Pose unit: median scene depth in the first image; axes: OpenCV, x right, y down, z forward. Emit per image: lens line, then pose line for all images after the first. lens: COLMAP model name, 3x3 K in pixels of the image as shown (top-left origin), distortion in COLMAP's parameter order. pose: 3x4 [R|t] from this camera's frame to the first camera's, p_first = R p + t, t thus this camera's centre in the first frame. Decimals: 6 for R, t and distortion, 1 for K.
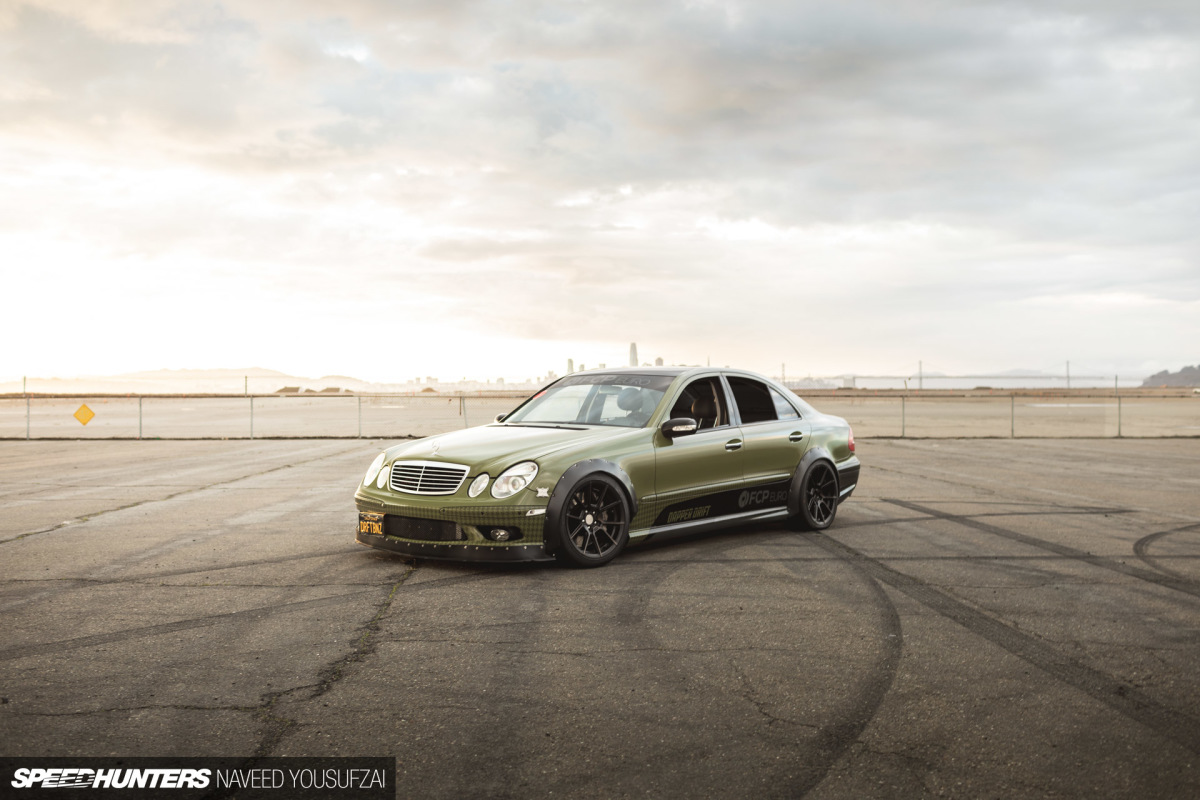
lens RADIAL K [[1215.6, 0, 601.6], [0, 1215.6, 400.5], [0, 0, 1]] dist [0.004488, 0.000000]
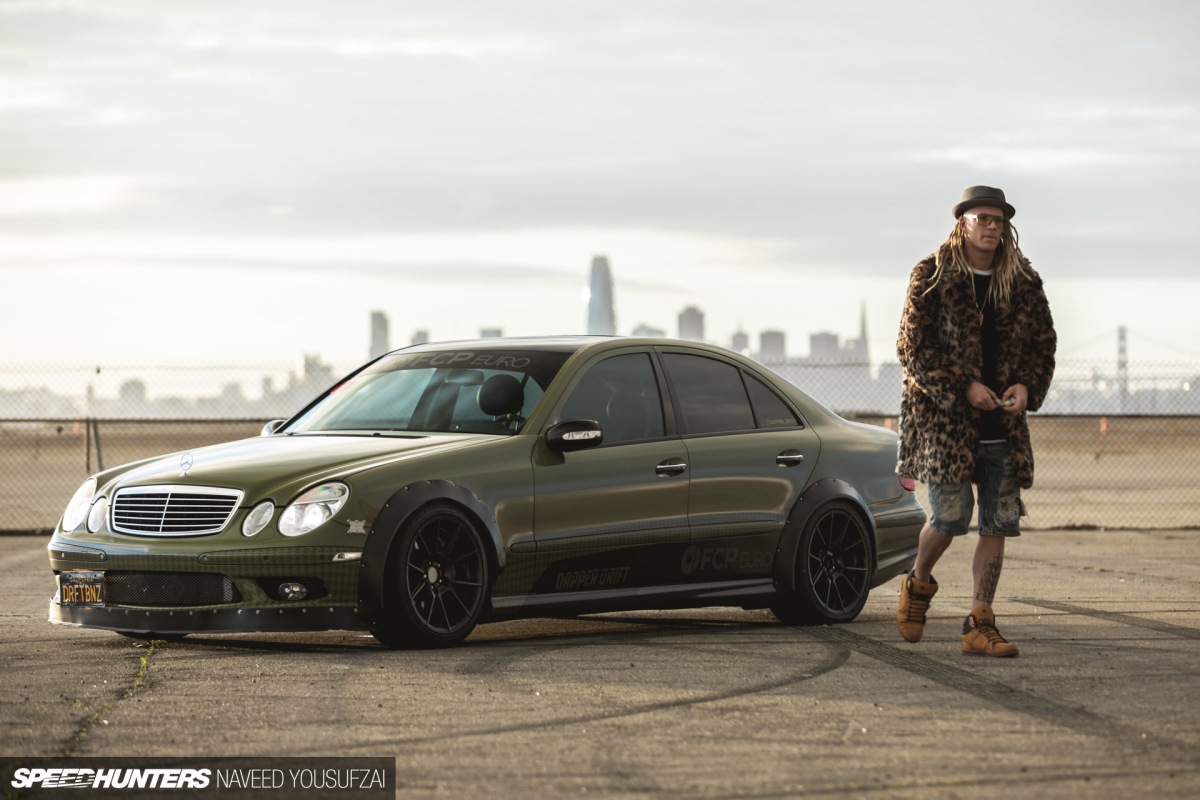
lens RADIAL K [[3091.1, 0, 599.8], [0, 3091.1, 402.1], [0, 0, 1]] dist [-0.426477, 0.000000]
pose [[0.999121, -0.001739, 0.041890, 0.012504], [0.002100, 0.999961, -0.008574, 0.021588], [-0.041873, 0.008654, 0.999085, -0.640687]]
